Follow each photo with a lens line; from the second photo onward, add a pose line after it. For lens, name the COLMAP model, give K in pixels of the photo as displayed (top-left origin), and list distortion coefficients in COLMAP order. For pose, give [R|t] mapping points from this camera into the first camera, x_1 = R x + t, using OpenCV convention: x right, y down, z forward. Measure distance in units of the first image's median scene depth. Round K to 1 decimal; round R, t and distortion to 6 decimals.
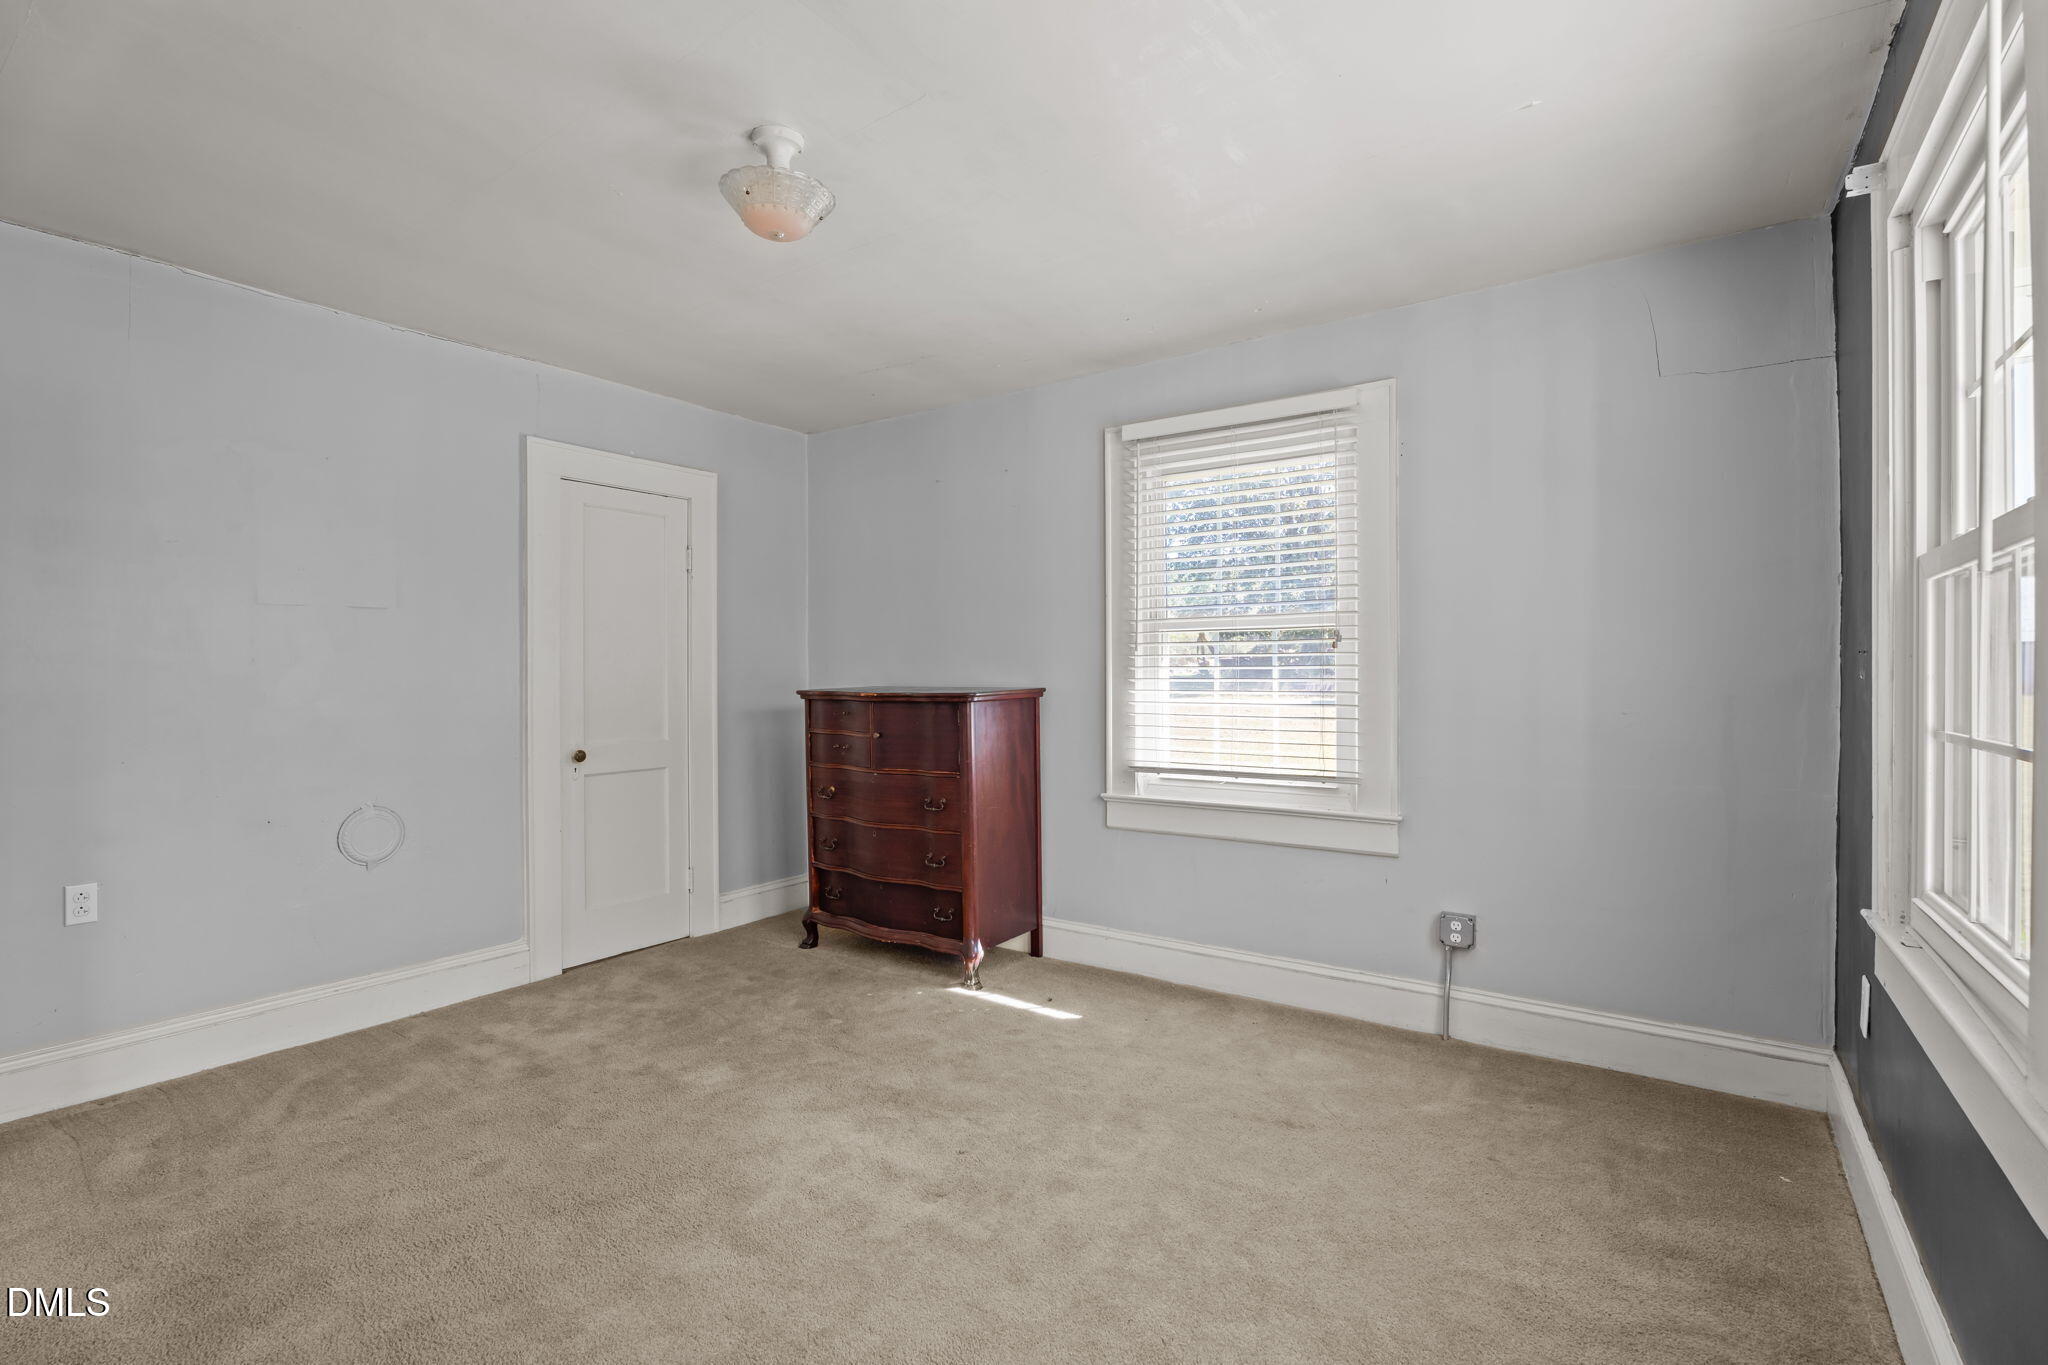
lens RADIAL K [[936.7, 0, 1041.4], [0, 936.7, 676.1], [0, 0, 1]] dist [-0.017456, 0.001256]
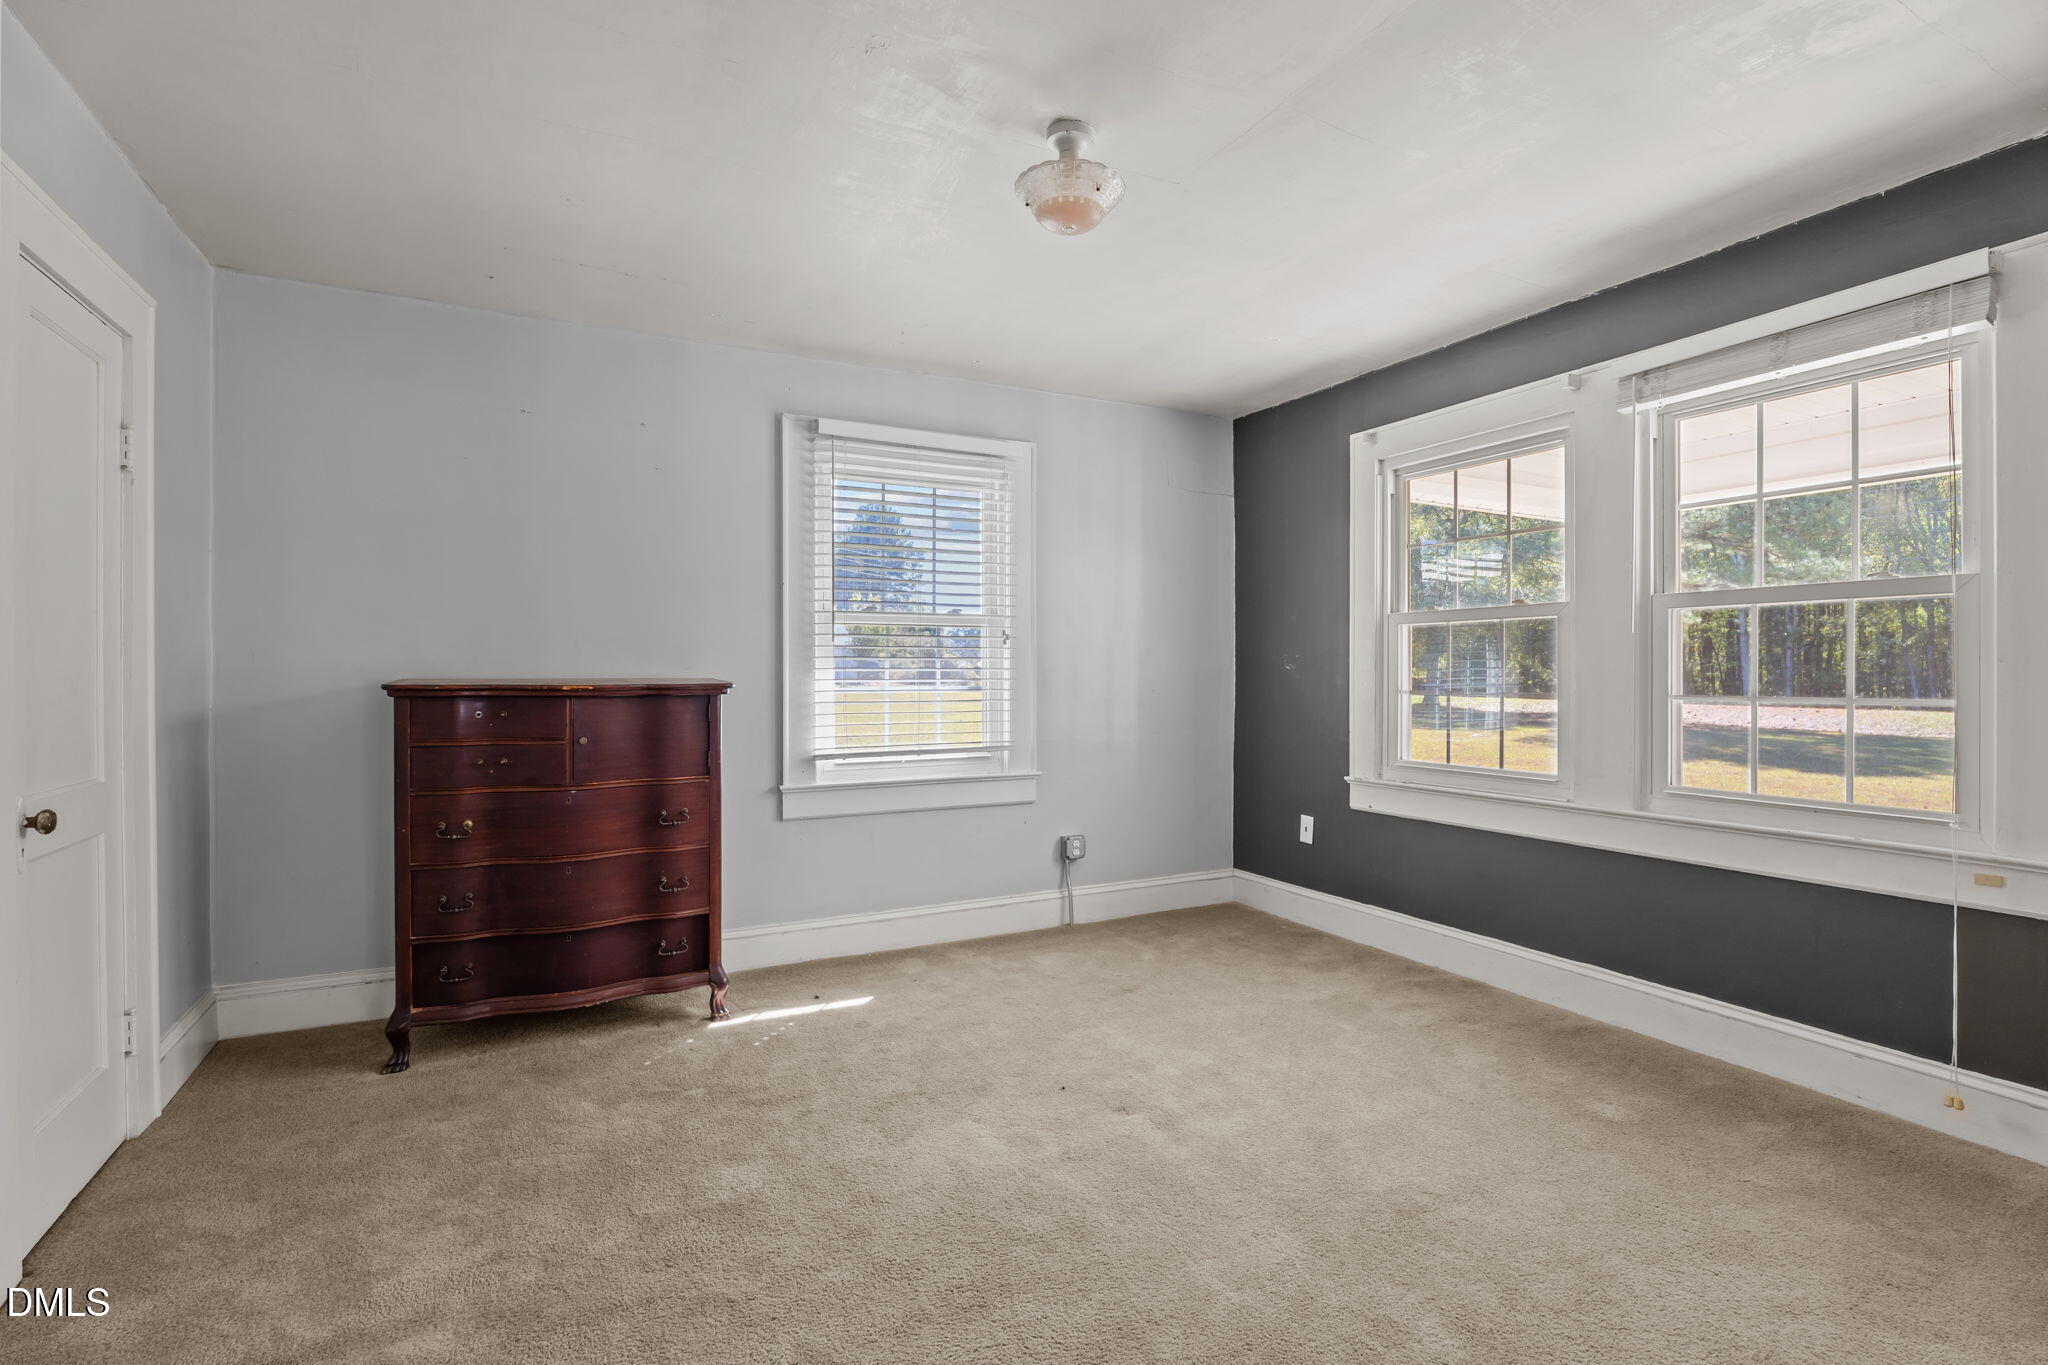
lens RADIAL K [[936.7, 0, 1041.4], [0, 936.7, 676.1], [0, 0, 1]] dist [-0.017456, 0.001256]
pose [[0.466279, -0.002293, 0.884635, -0.734682], [-0.002461, 0.999989, 0.003890, 0.007393], [-0.884634, -0.003991, 0.466268, 0.338885]]
